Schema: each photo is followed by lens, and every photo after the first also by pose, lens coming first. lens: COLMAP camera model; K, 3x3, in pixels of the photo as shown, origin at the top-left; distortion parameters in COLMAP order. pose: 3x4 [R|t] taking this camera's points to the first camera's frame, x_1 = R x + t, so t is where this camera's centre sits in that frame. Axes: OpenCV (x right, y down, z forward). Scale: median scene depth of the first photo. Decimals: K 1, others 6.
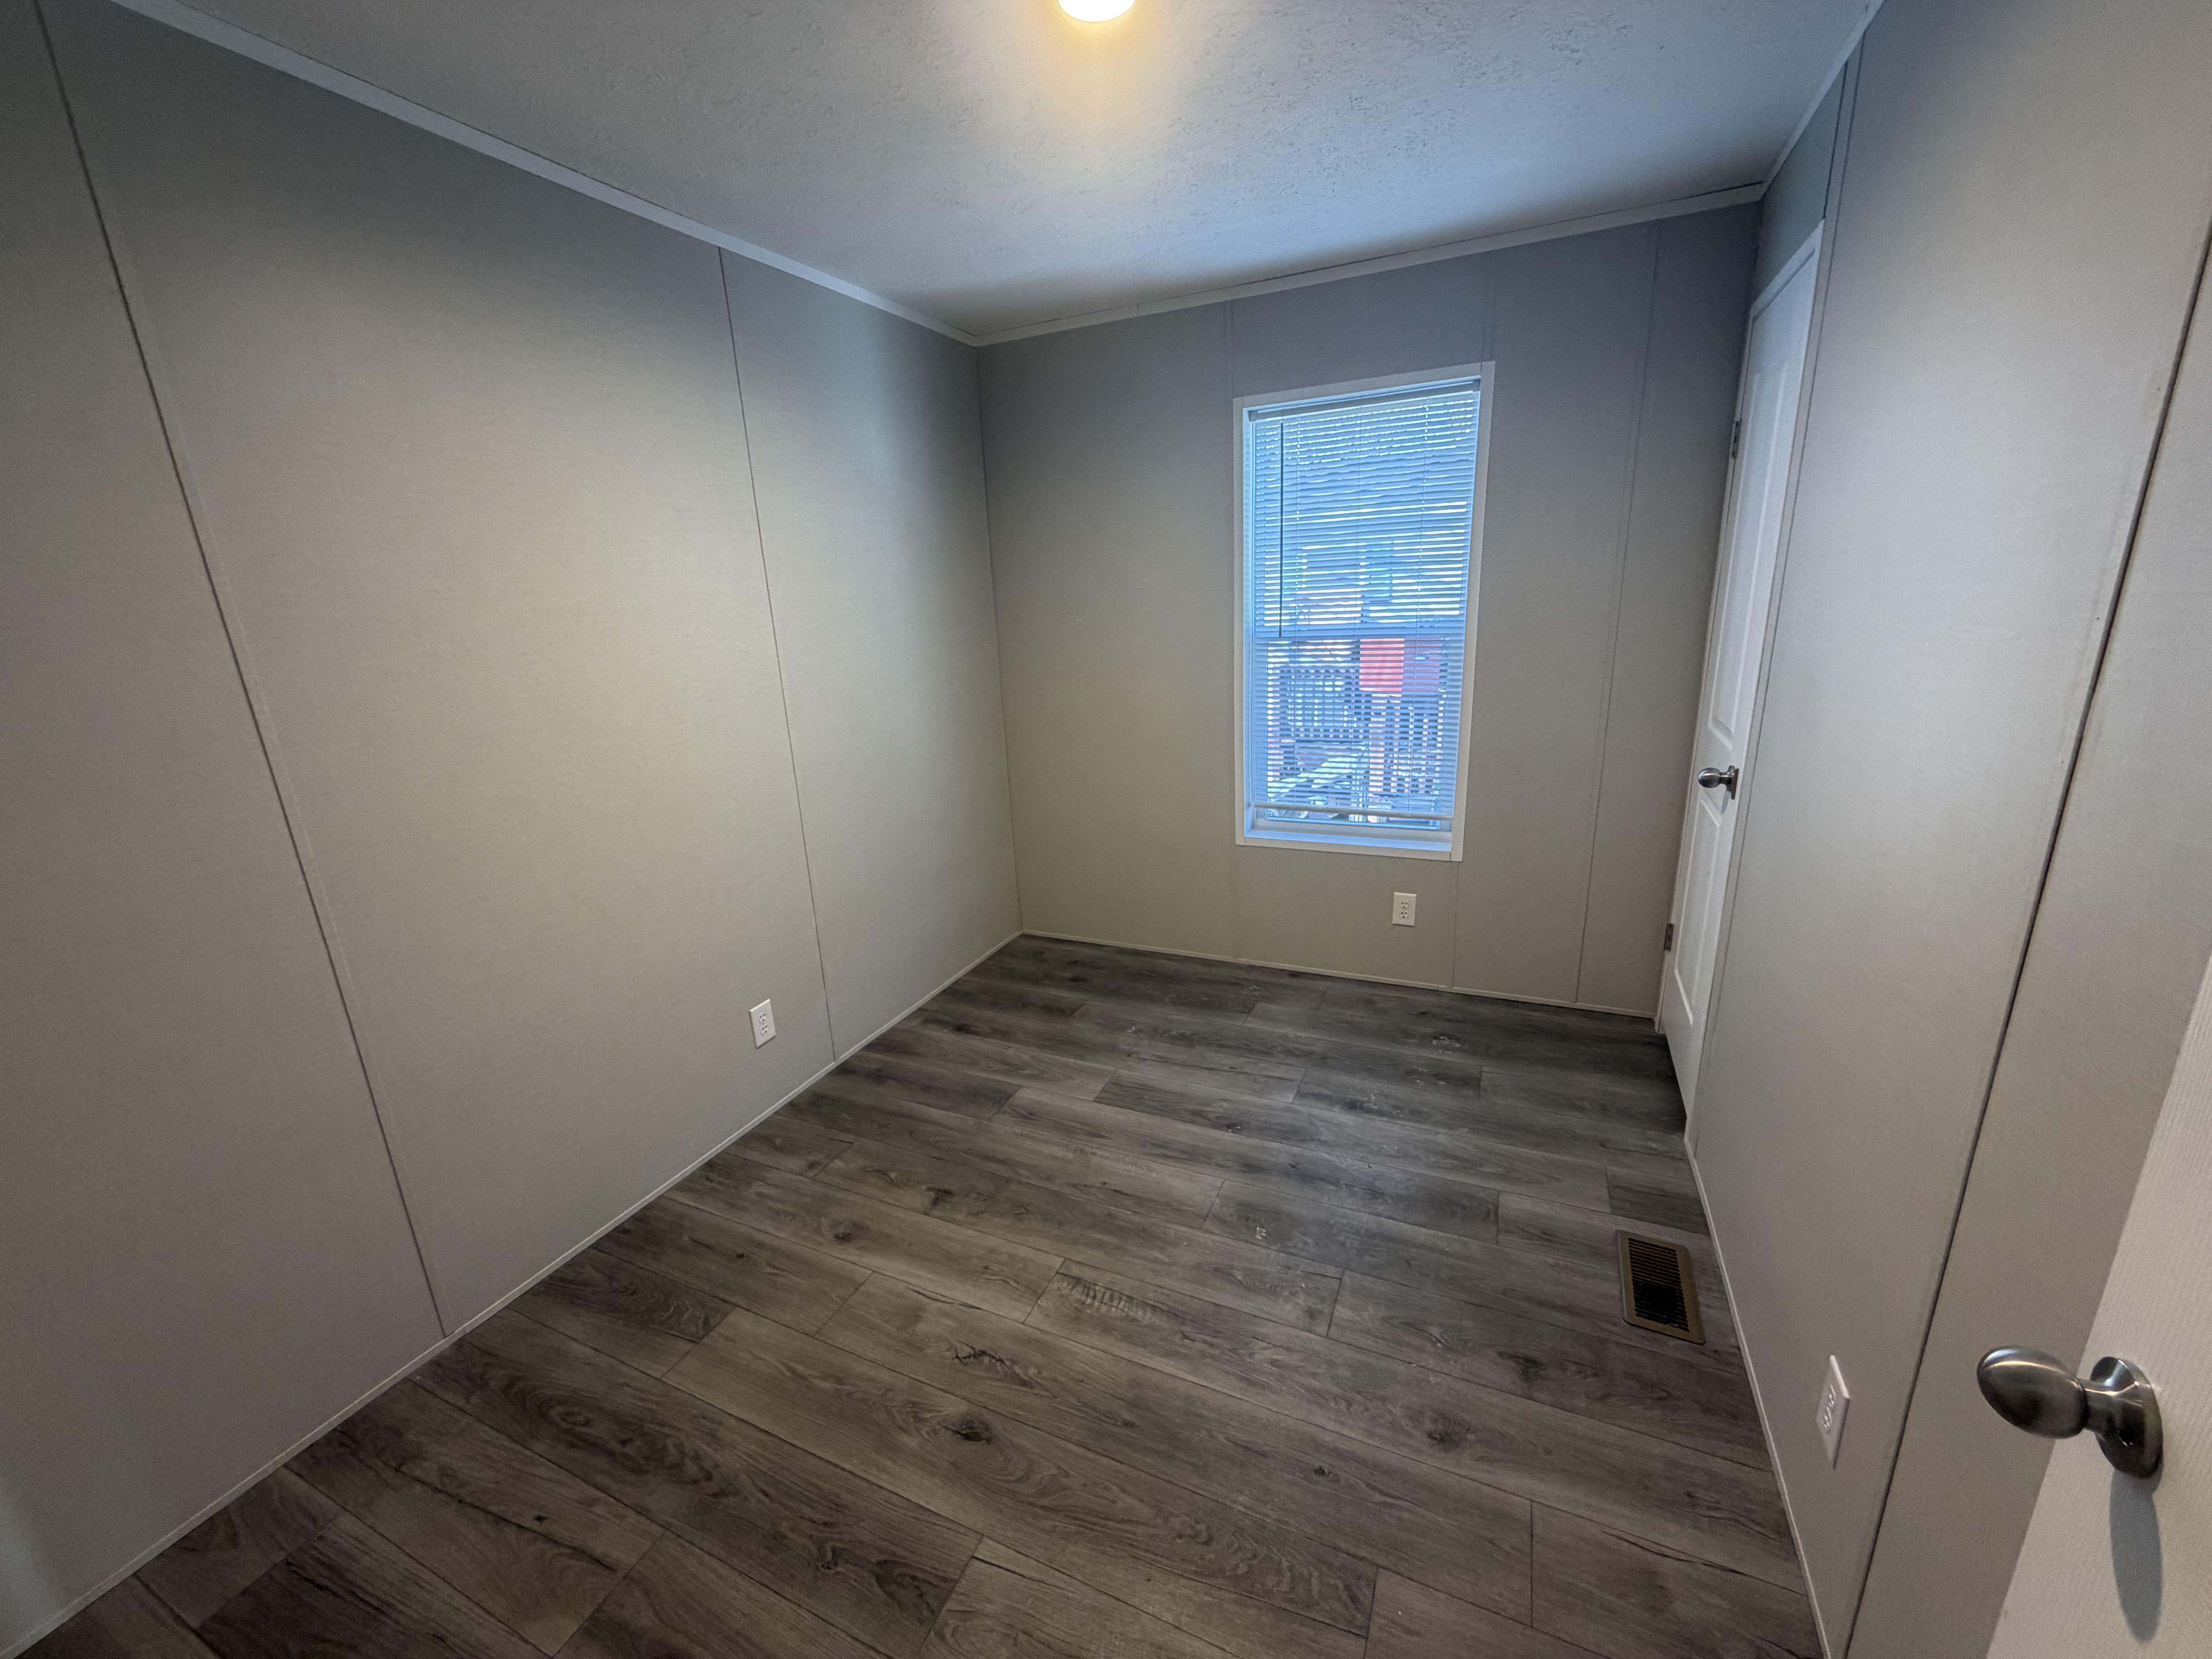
lens RADIAL K [[901.3, 0, 1100.9], [0, 901.3, 842.7], [0, 0, 1]] dist [-0.007308, 0.000777]
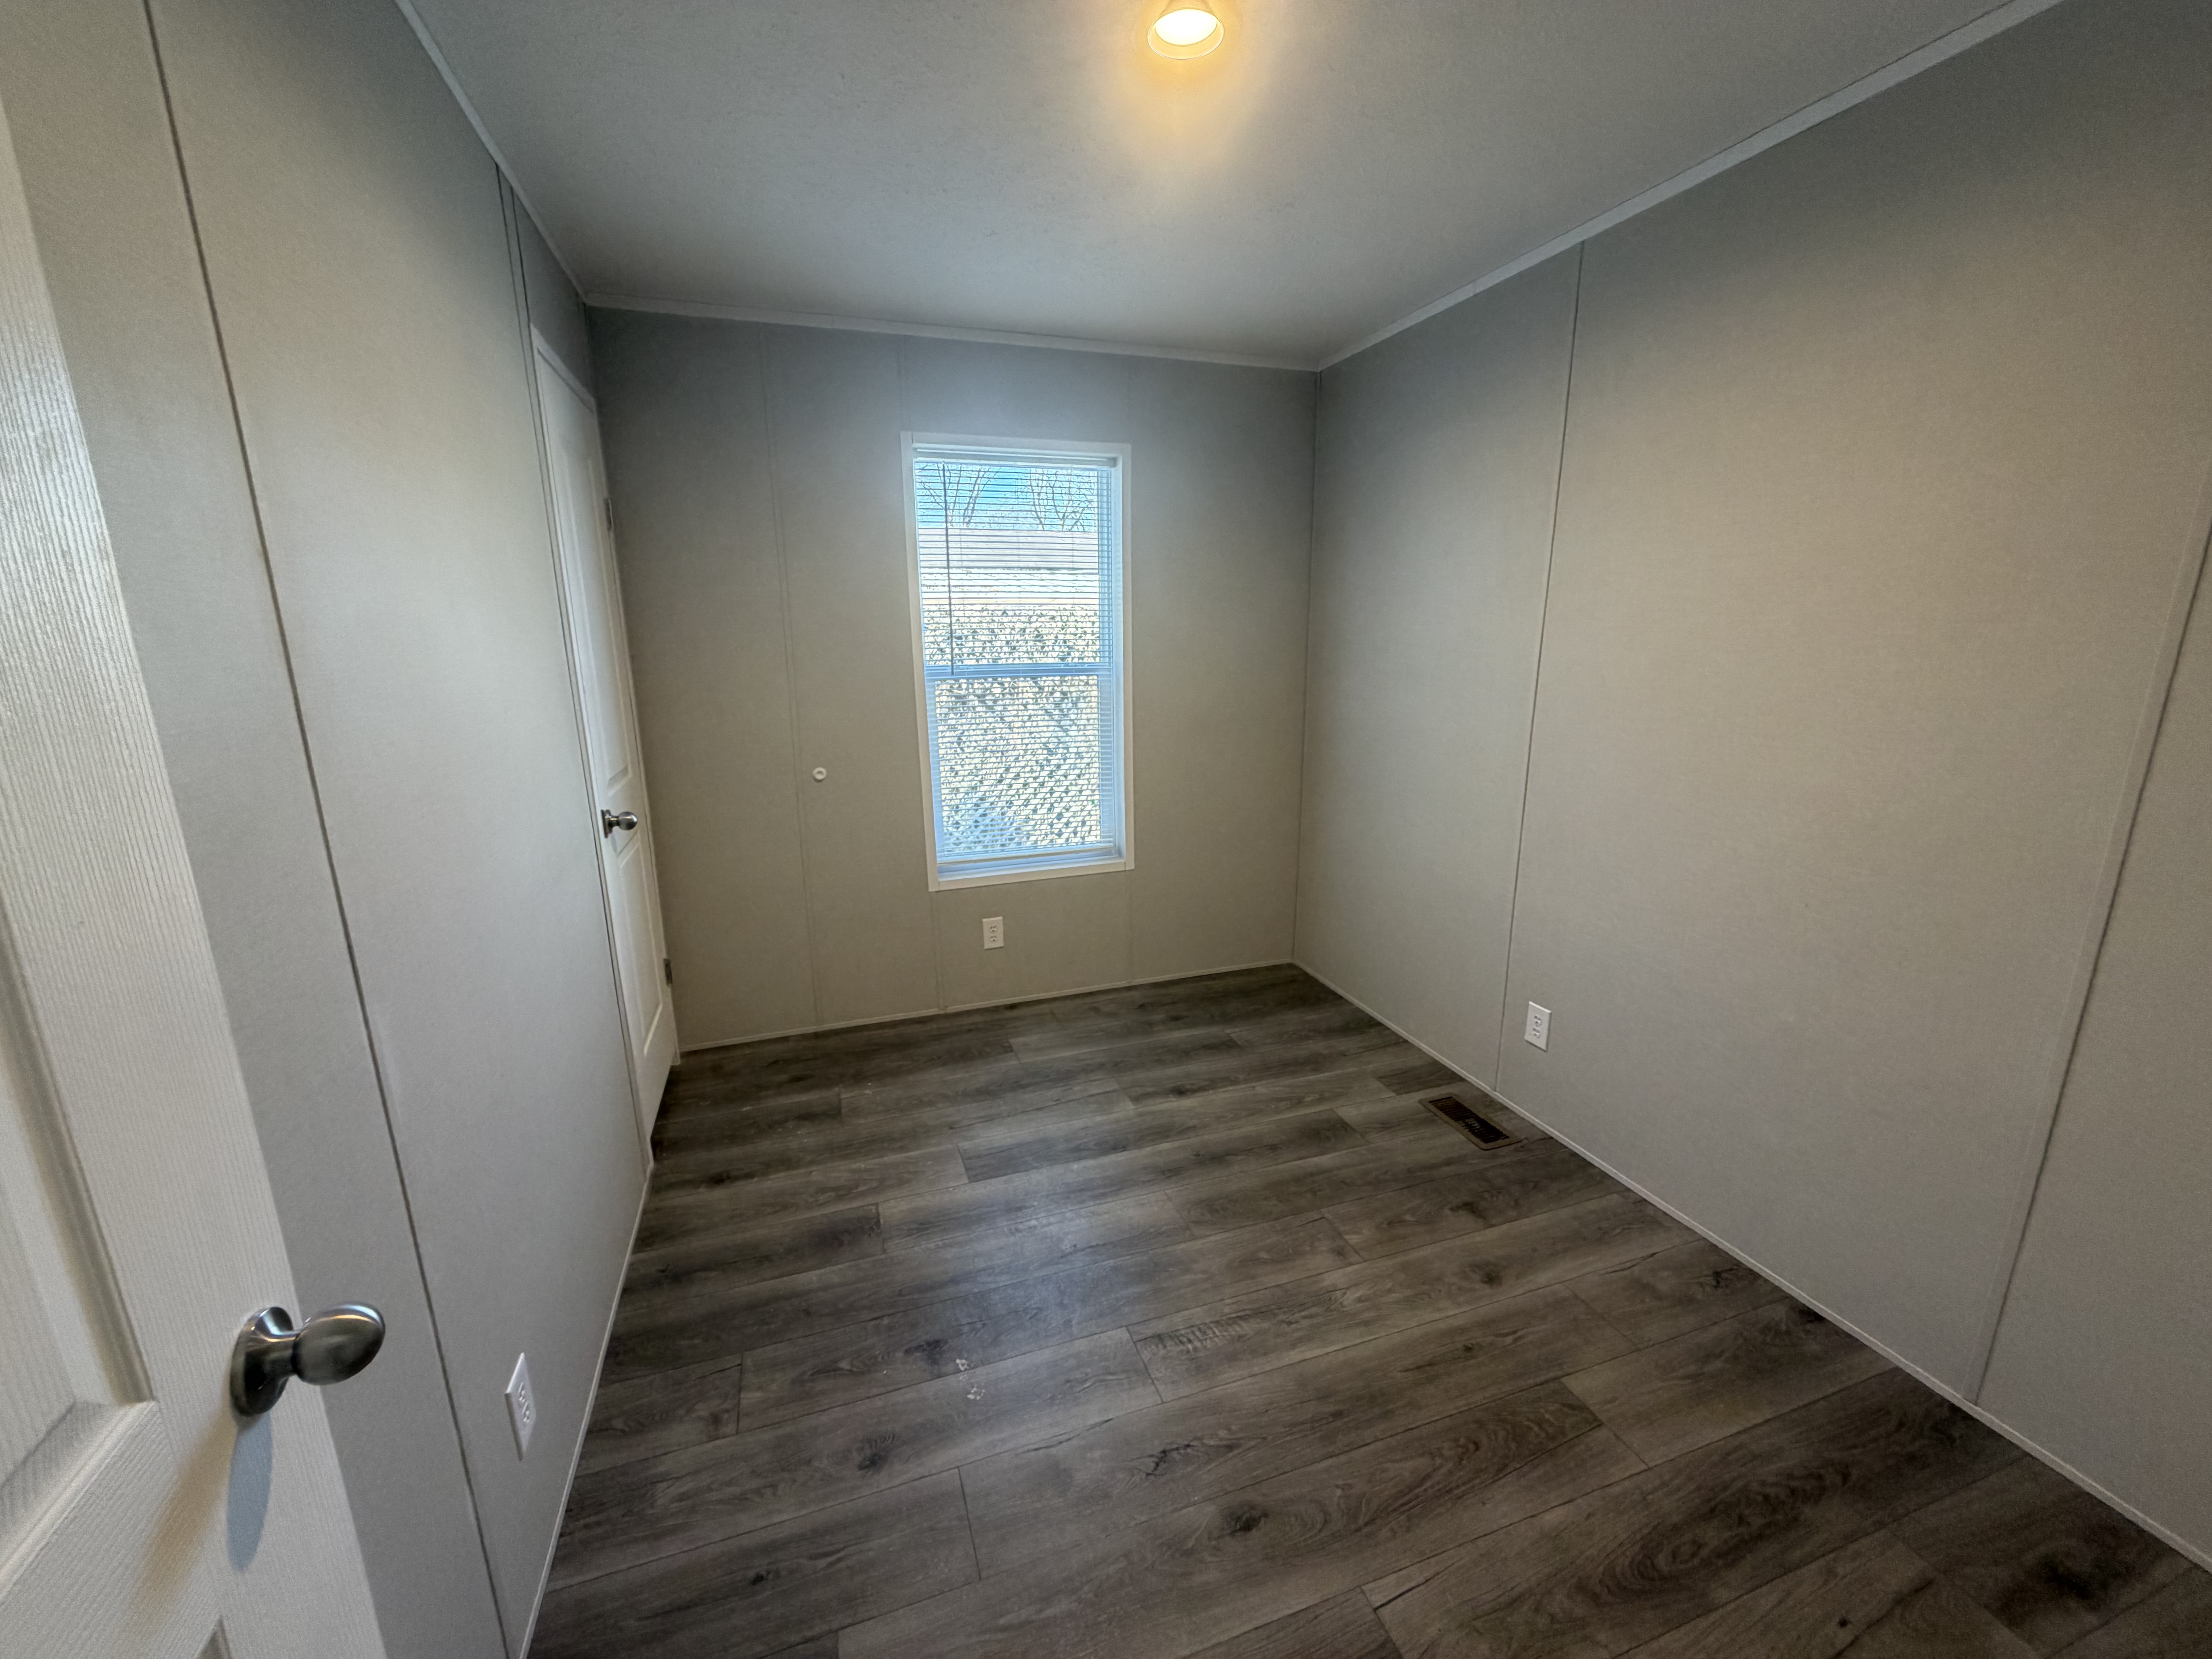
lens RADIAL K [[875.2, 0, 1112.4], [0, 875.2, 845.0], [0, 0, 1]] dist [0.006320, -0.000012]
pose [[0.714418, -0.129181, 0.687691, -0.500384], [0.164910, 0.986210, 0.013938, -0.041936], [-0.680008, 0.103450, 0.725870, 0.236110]]
